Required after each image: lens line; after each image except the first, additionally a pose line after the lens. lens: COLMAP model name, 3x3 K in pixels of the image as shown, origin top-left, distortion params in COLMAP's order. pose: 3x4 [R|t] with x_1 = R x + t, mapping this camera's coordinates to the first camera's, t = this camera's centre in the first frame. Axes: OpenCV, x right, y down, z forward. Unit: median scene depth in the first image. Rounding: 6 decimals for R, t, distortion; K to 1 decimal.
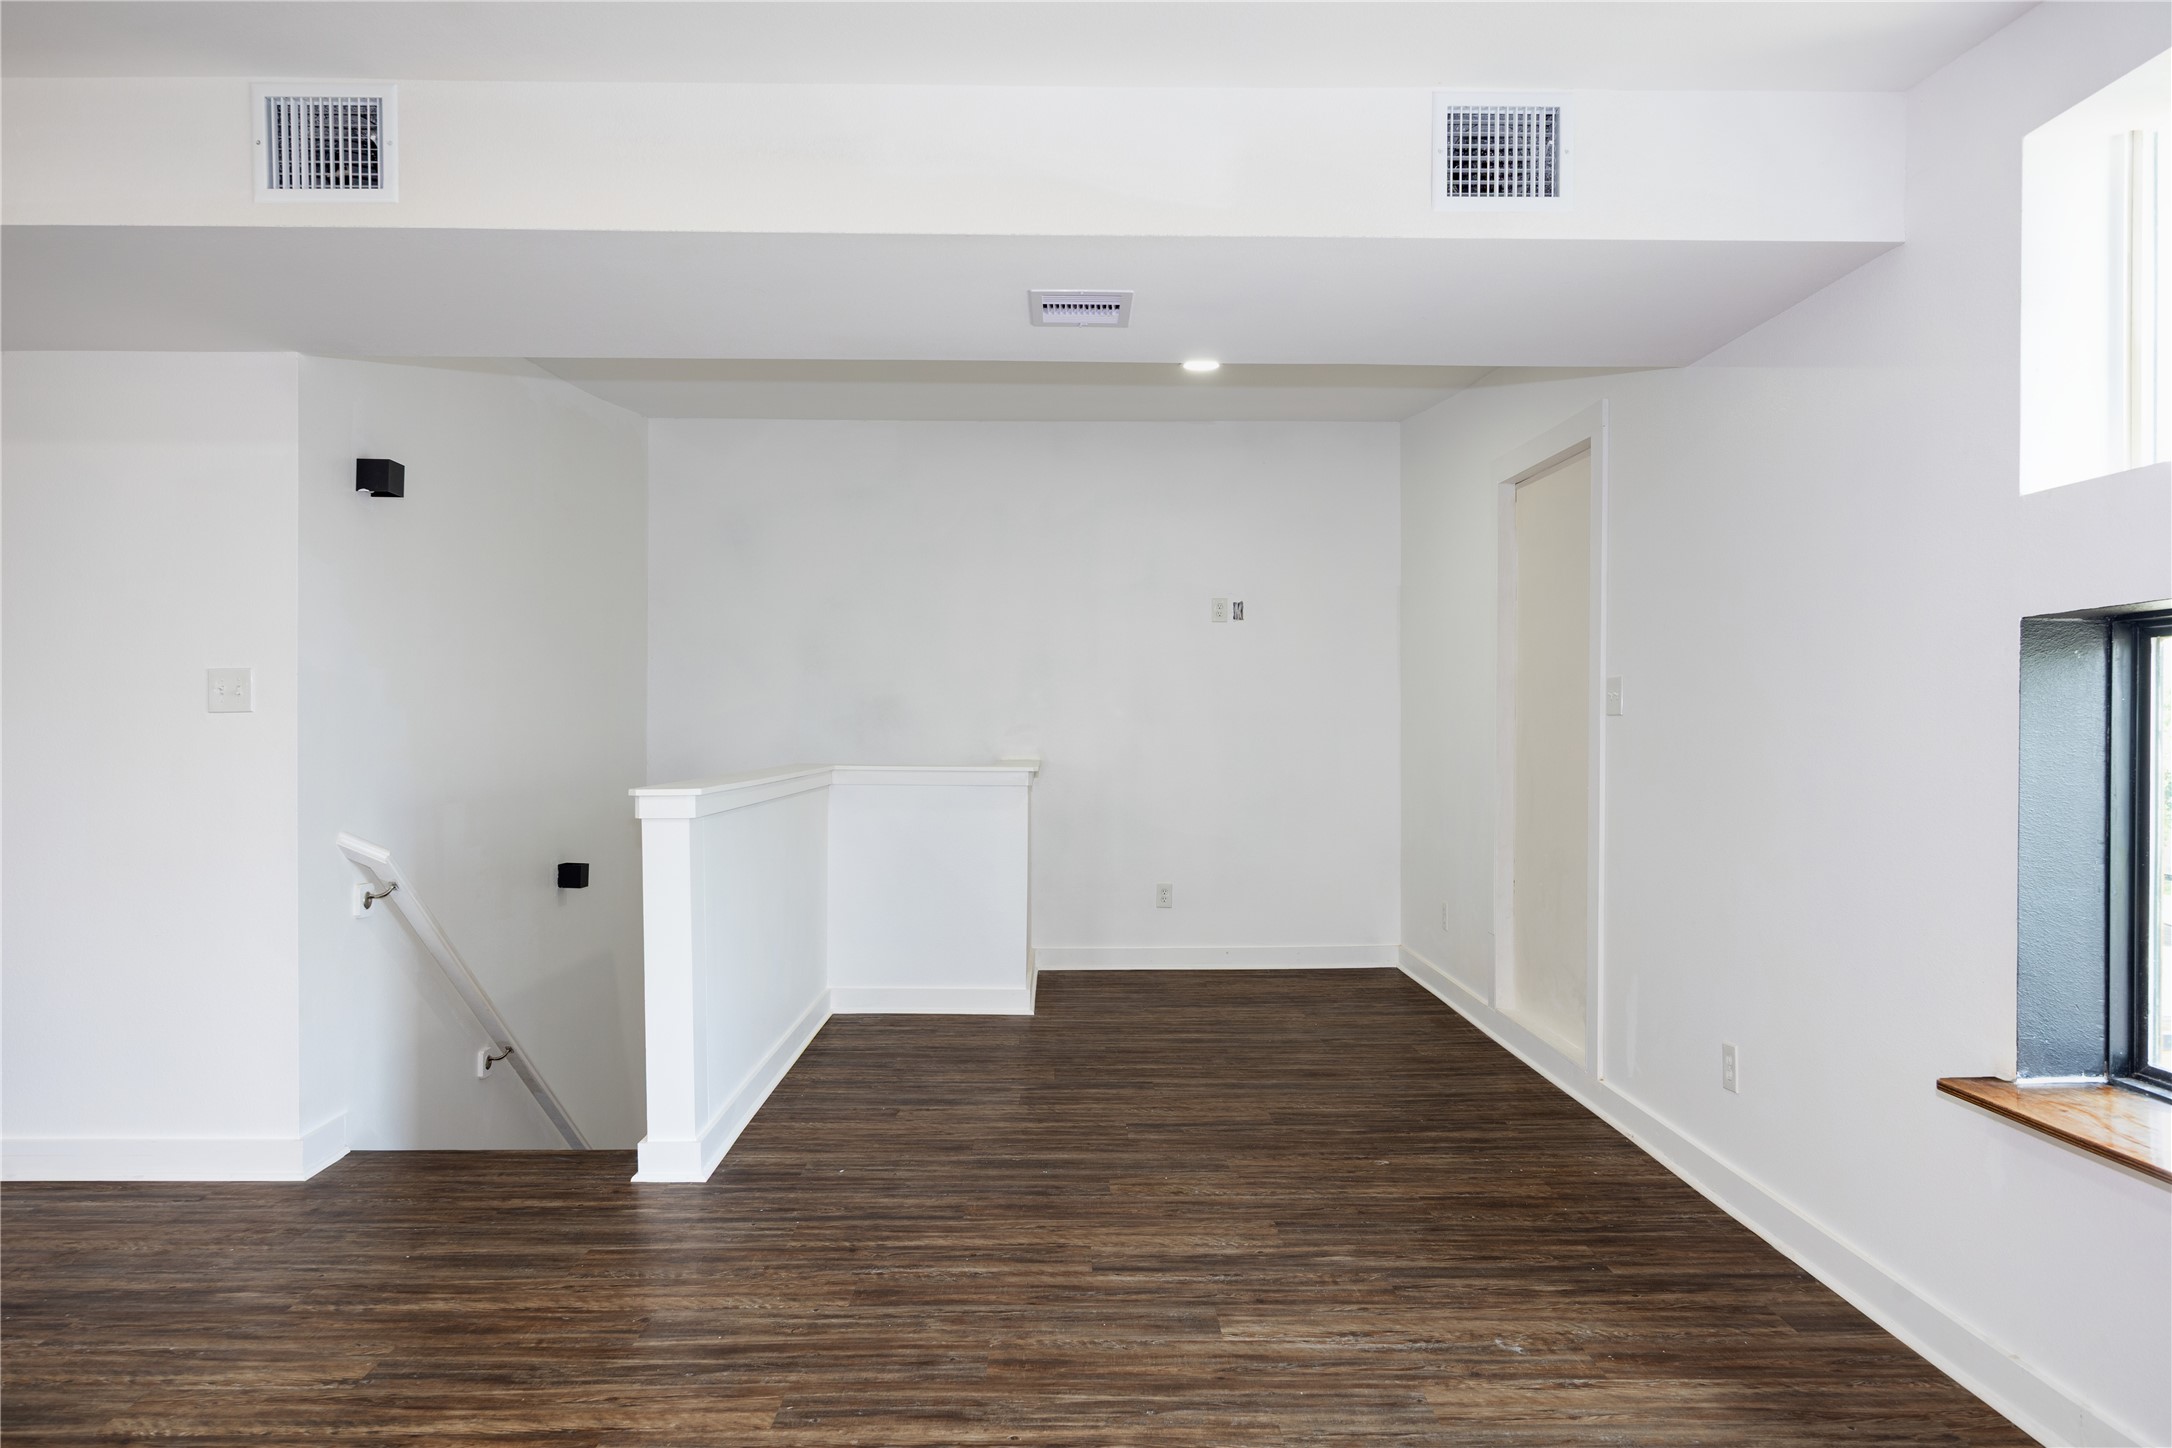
lens RADIAL K [[1406.8, 0, 1088.2], [0, 1406.8, 724.3], [0, 0, 1]] dist [0.001332, -0.006270]
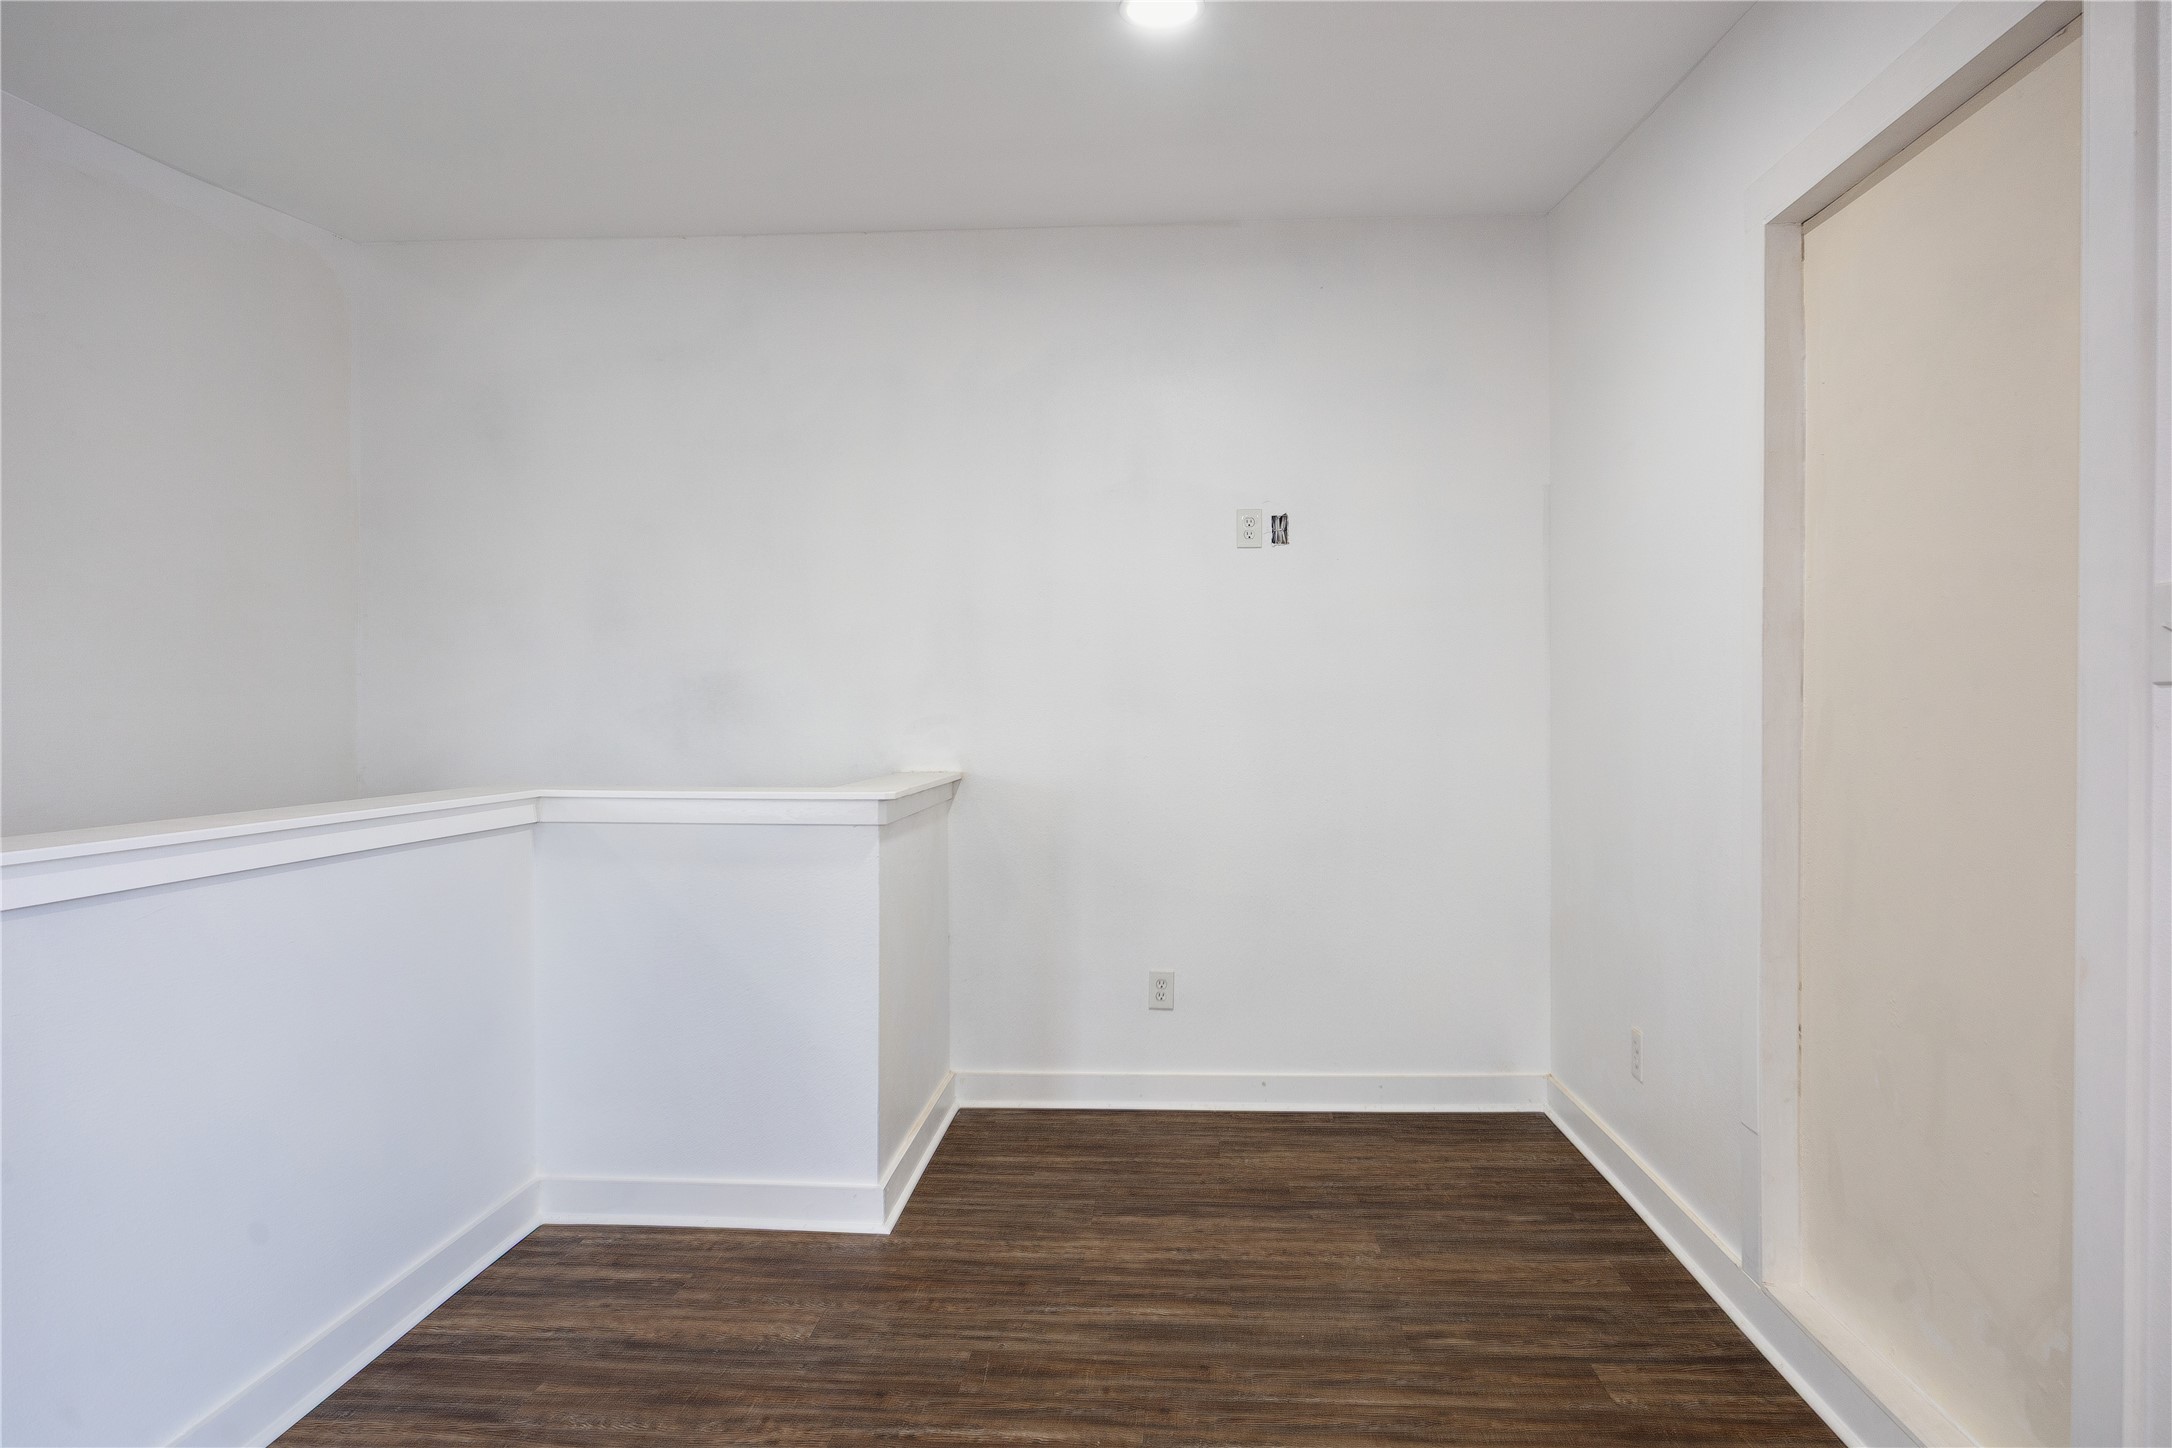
lens RADIAL K [[1439.4, 0, 1097.9], [0, 1439.4, 723.0], [0, 0, 1]] dist [-0.012076, 0.001112]
pose [[0.997608, -0.004618, -0.068966, 0.133889], [0.004831, 0.999984, 0.002926, 0.003493], [0.068951, -0.003253, 0.997615, 0.697359]]
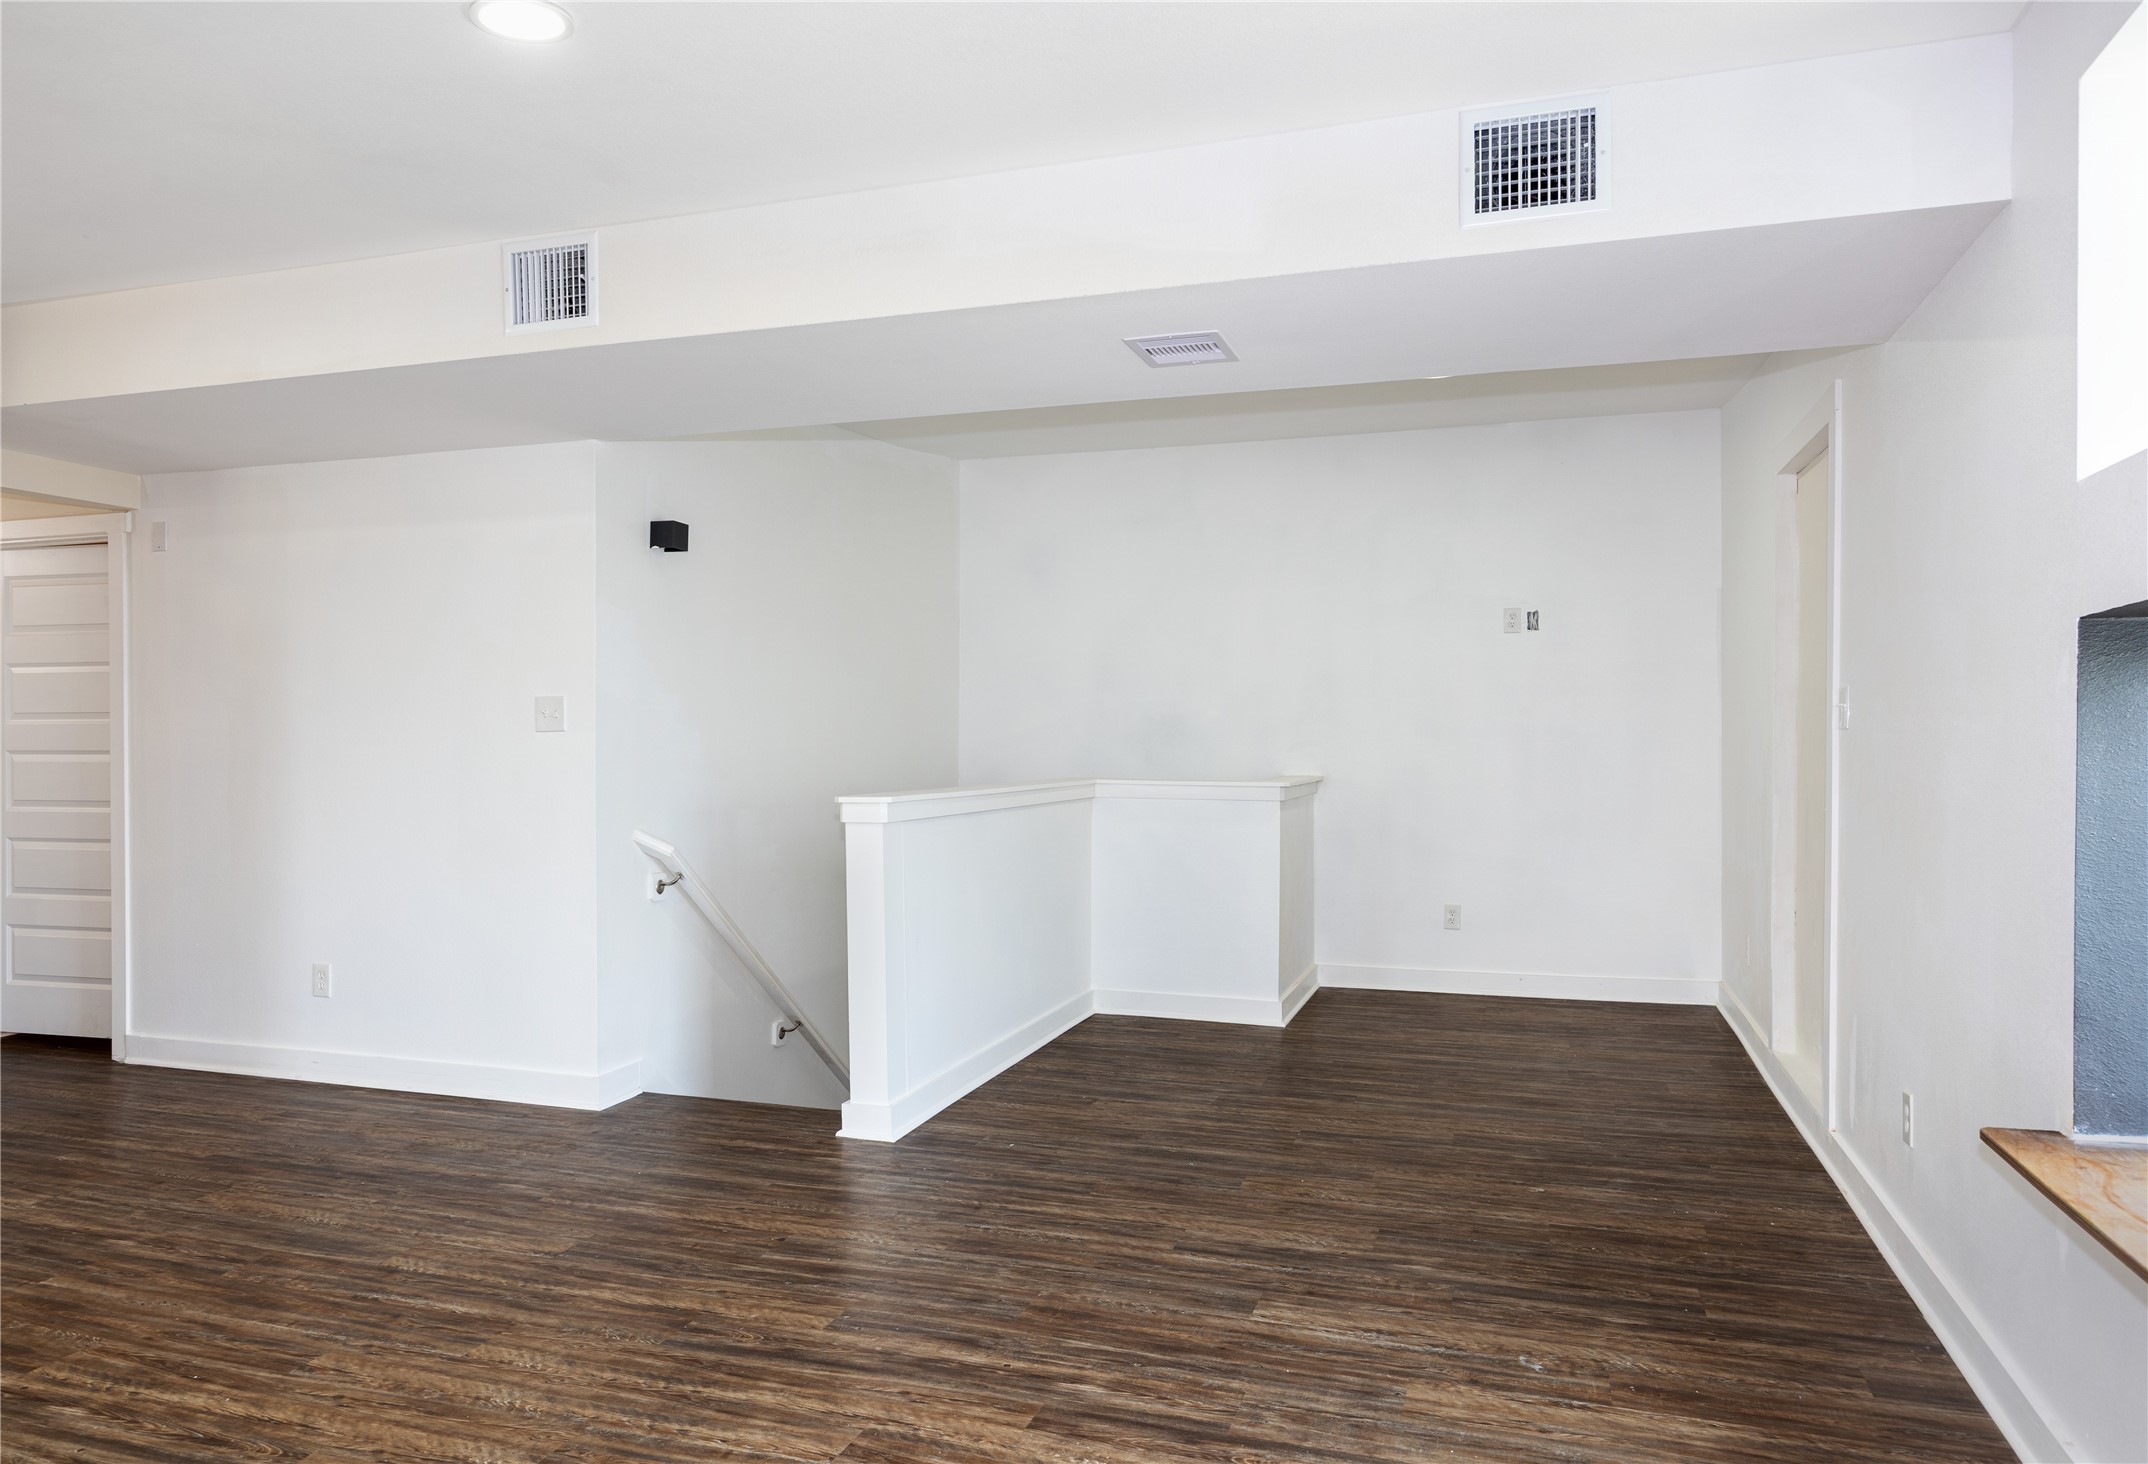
lens RADIAL K [[1435.6, 0, 1028.6], [0, 1435.6, 742.4], [0, 0, 1]] dist [-0.005316, 0.001673]
pose [[0.939568, -0.001096, -0.342359, 0.225298], [0.001406, 0.999999, 0.000657, 0.001059], [0.342358, -0.001099, 0.939569, -0.053309]]
